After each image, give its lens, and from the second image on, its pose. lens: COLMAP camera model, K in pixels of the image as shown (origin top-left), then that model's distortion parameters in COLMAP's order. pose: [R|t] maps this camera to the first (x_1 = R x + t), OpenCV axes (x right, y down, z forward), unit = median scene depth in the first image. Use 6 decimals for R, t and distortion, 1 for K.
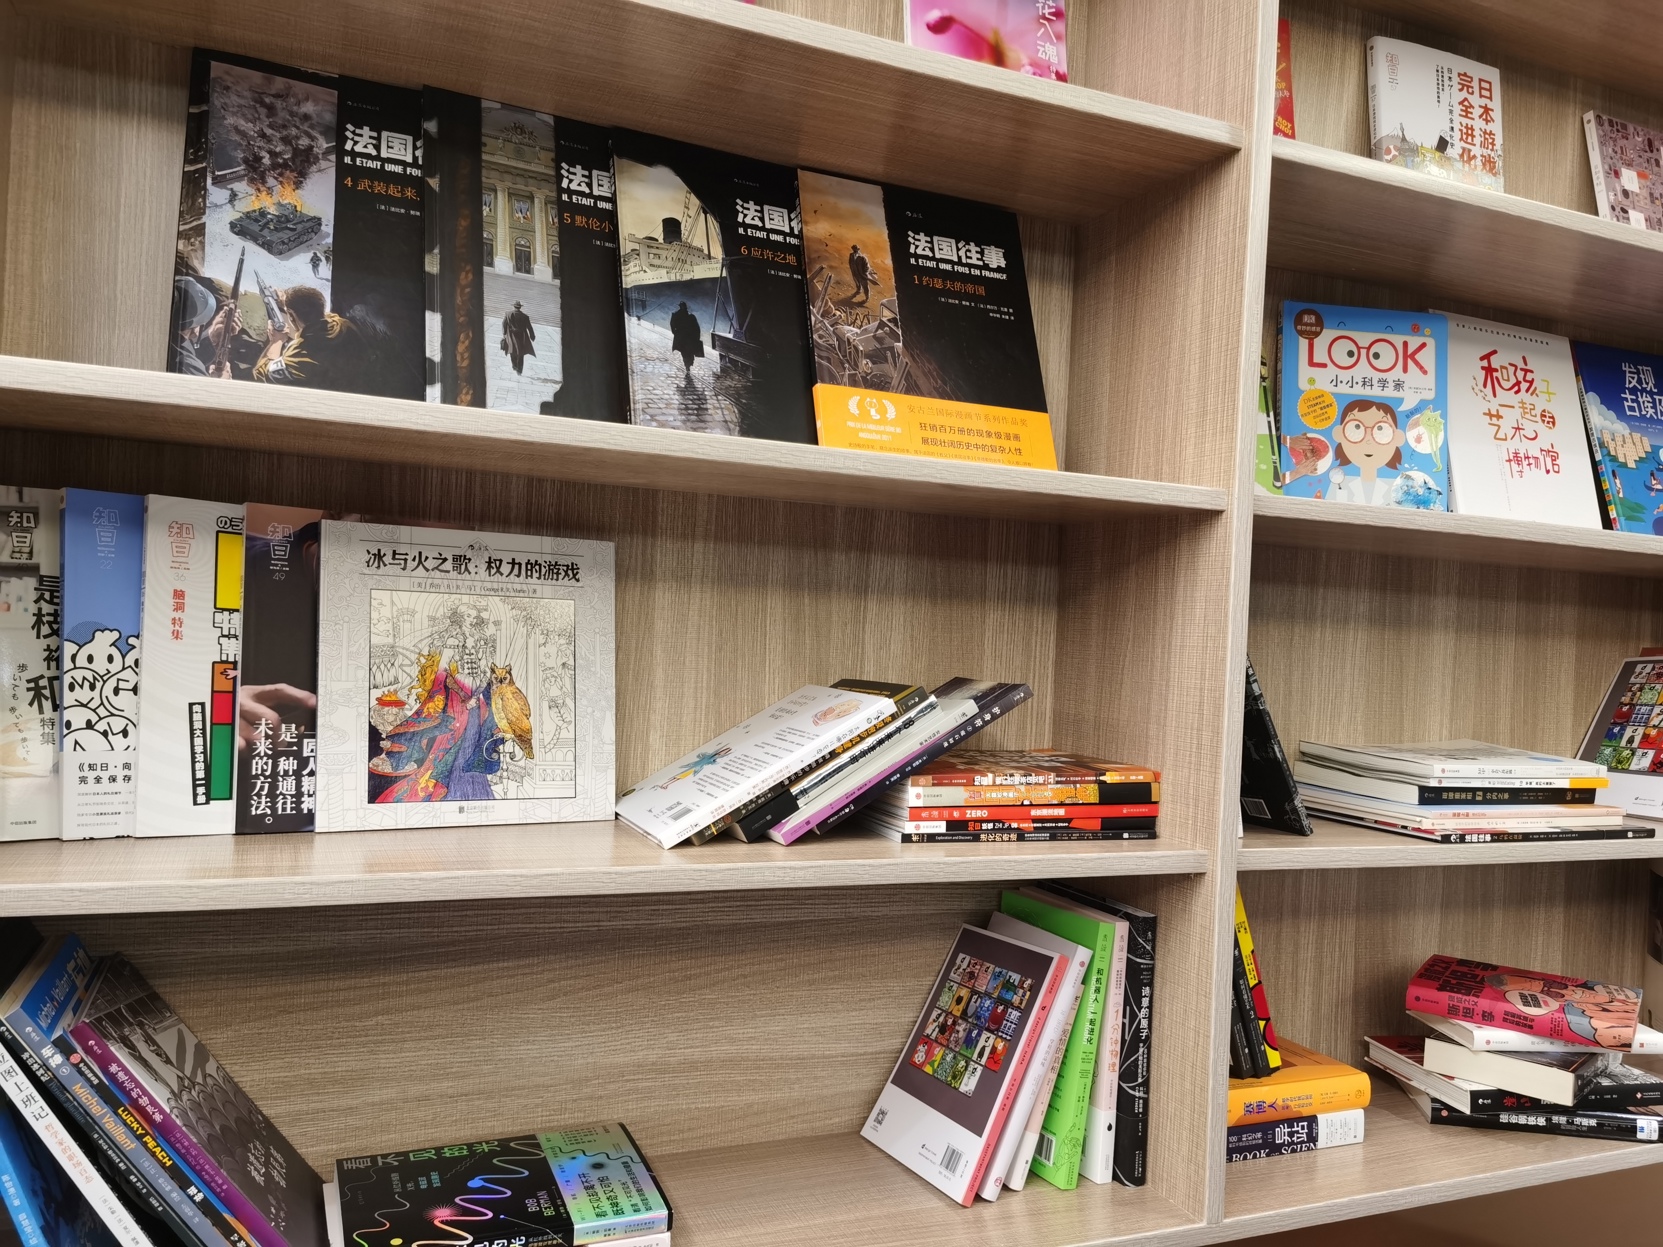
lens RADIAL K [[1251.4, 0, 831.5], [0, 1251.4, 623.5], [0, 0, 1]] dist [0.053144, -0.079956]
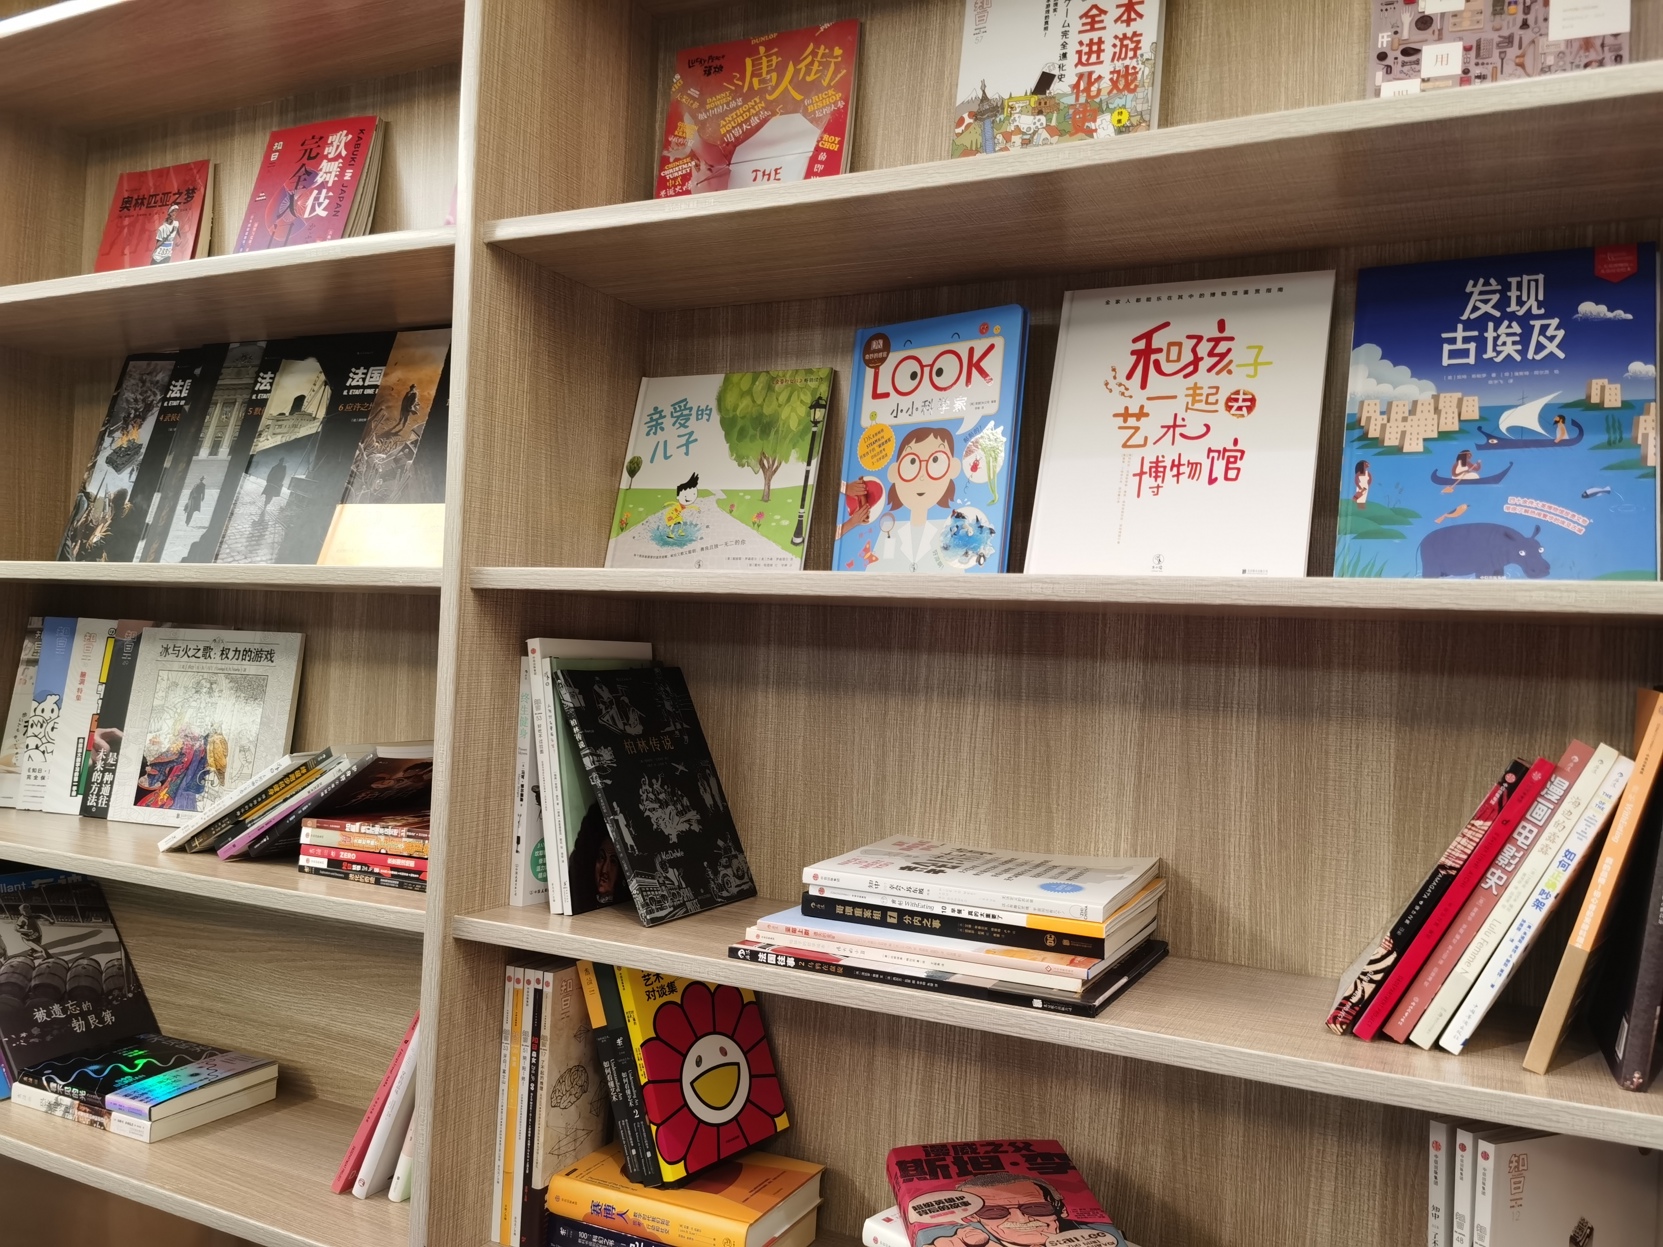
lens RADIAL K [[1251.4, 0, 831.5], [0, 1251.4, 623.5], [0, 0, 1]] dist [0.053144, -0.079956]
pose [[0.671289, -0.034803, -0.740378, 1.166614], [-0.003609, 0.998732, -0.050220, -0.007749], [0.741187, 0.036384, 0.670312, 0.476978]]
